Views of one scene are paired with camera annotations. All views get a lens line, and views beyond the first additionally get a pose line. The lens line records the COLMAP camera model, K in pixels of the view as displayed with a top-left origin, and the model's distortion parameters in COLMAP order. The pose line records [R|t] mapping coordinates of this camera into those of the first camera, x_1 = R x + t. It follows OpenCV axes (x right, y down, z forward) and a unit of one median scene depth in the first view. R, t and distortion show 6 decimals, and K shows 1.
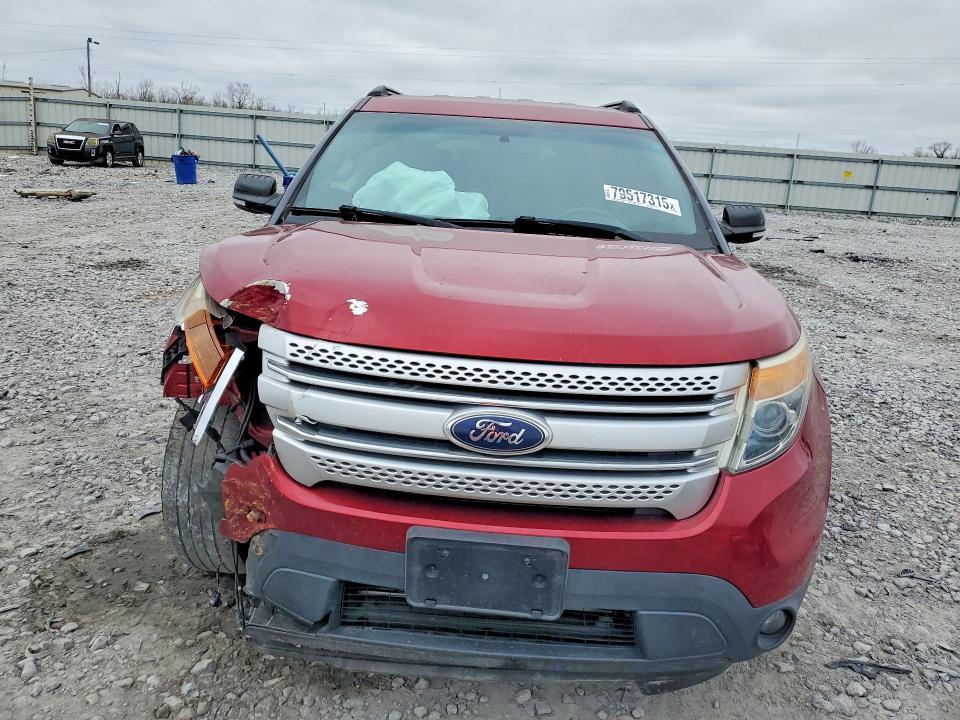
lens RADIAL K [[750.9, 0, 481.7], [0, 750.9, 352.9], [0, 0, 1]] dist [0.029666, -0.010711]
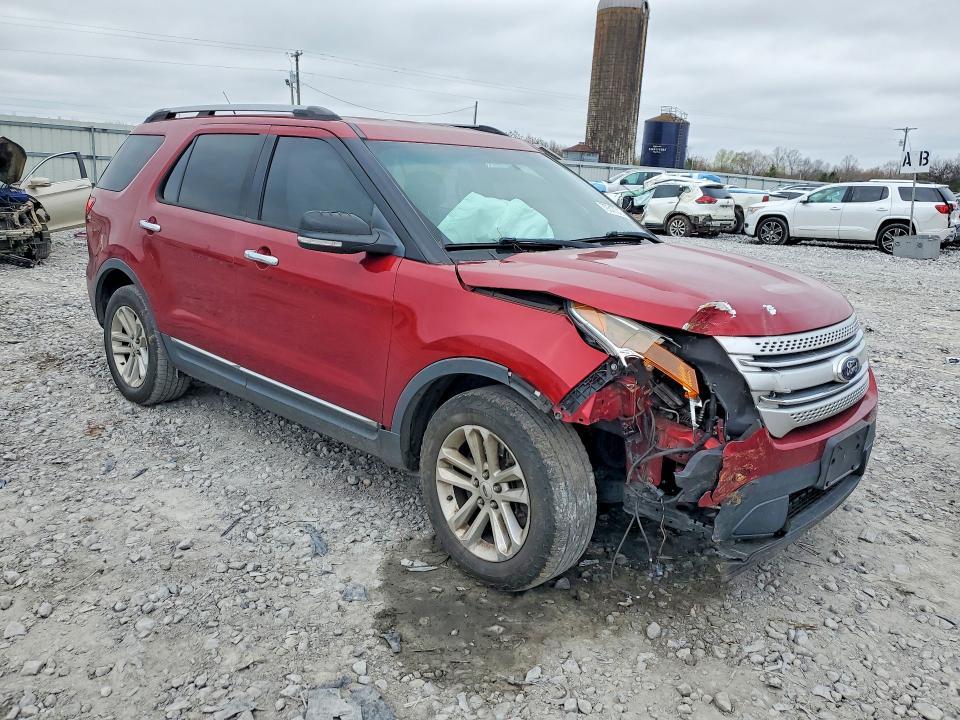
lens RADIAL K [[750.9, 0, 489.1], [0, 750.9, 357.8], [0, 0, 1]] dist [0.029666, -0.010711]
pose [[0.649440, -0.214903, 0.729413, -1.068151], [0.186147, 0.974979, 0.121514, -0.165486], [-0.737276, 0.056862, 0.673194, 0.287795]]
